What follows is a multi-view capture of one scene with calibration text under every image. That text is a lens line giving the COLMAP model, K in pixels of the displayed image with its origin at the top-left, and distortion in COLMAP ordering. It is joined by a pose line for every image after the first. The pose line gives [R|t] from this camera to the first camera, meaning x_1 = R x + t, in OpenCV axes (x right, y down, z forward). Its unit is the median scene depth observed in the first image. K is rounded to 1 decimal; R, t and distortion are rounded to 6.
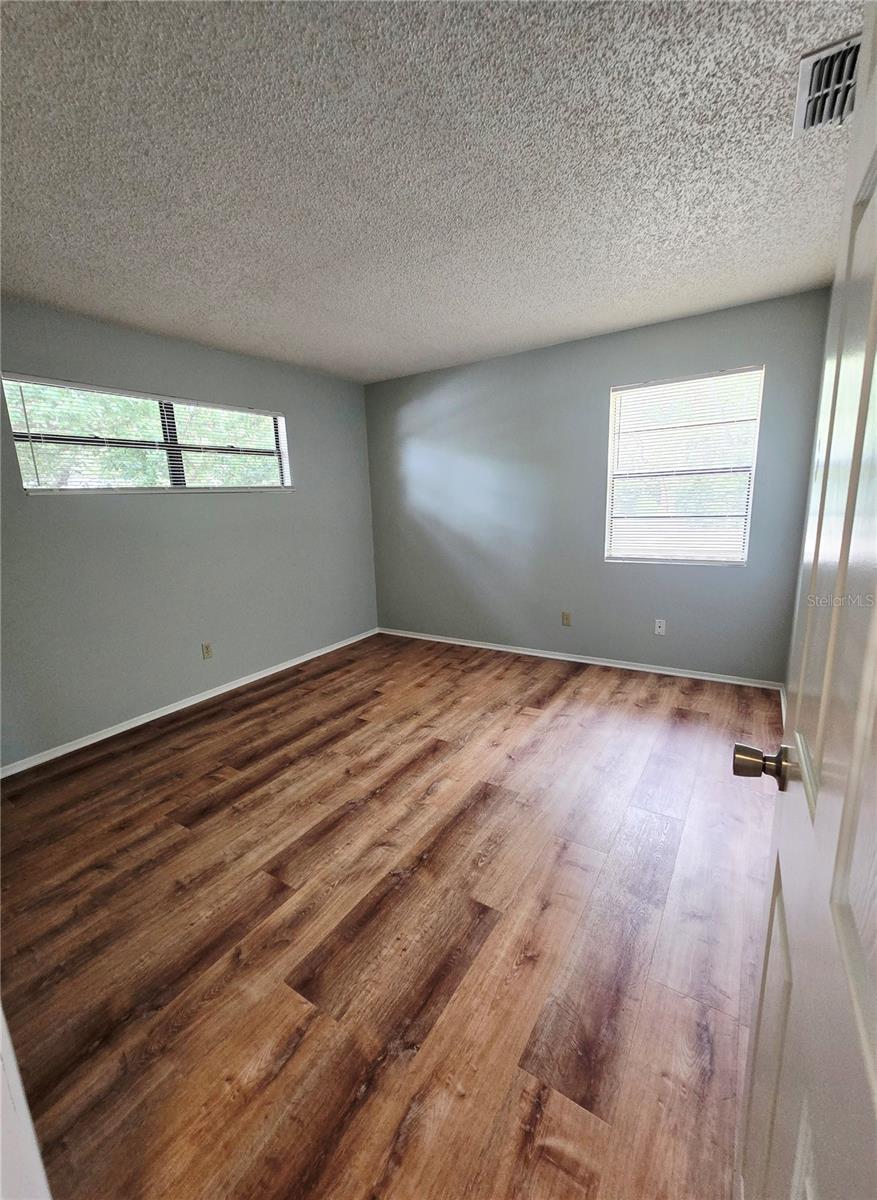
lens RADIAL K [[492.2, 0, 429.3], [0, 492.2, 602.3], [0, 0, 1]] dist [-0.002117, -0.000325]
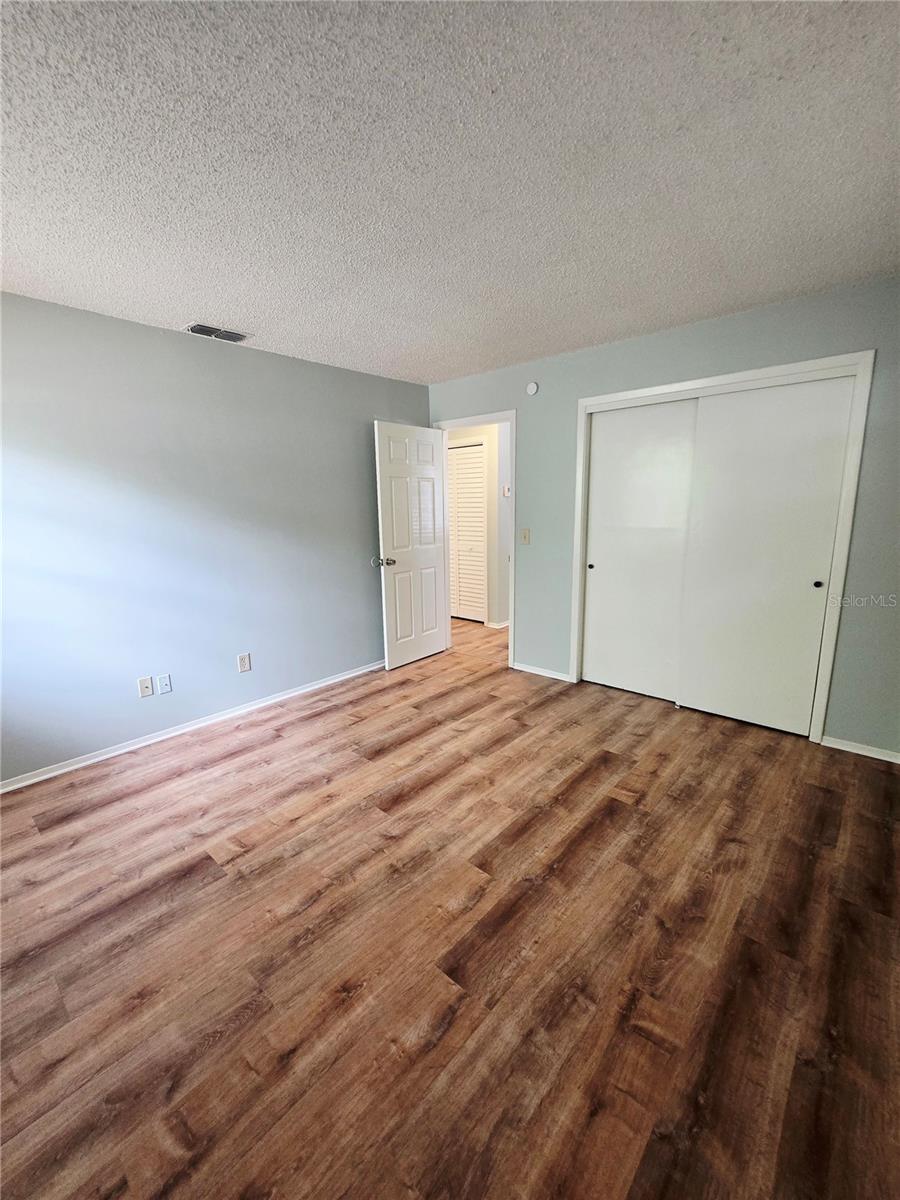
lens RADIAL K [[490.7, 0, 450.3], [0, 490.7, 602.7], [0, 0, 1]] dist [-0.002729, -0.000131]
pose [[-0.986770, 0.030714, 0.159193, -0.234538], [0.090582, 0.918790, 0.384213, -0.354671], [-0.134464, 0.393549, -0.909416, 1.646167]]
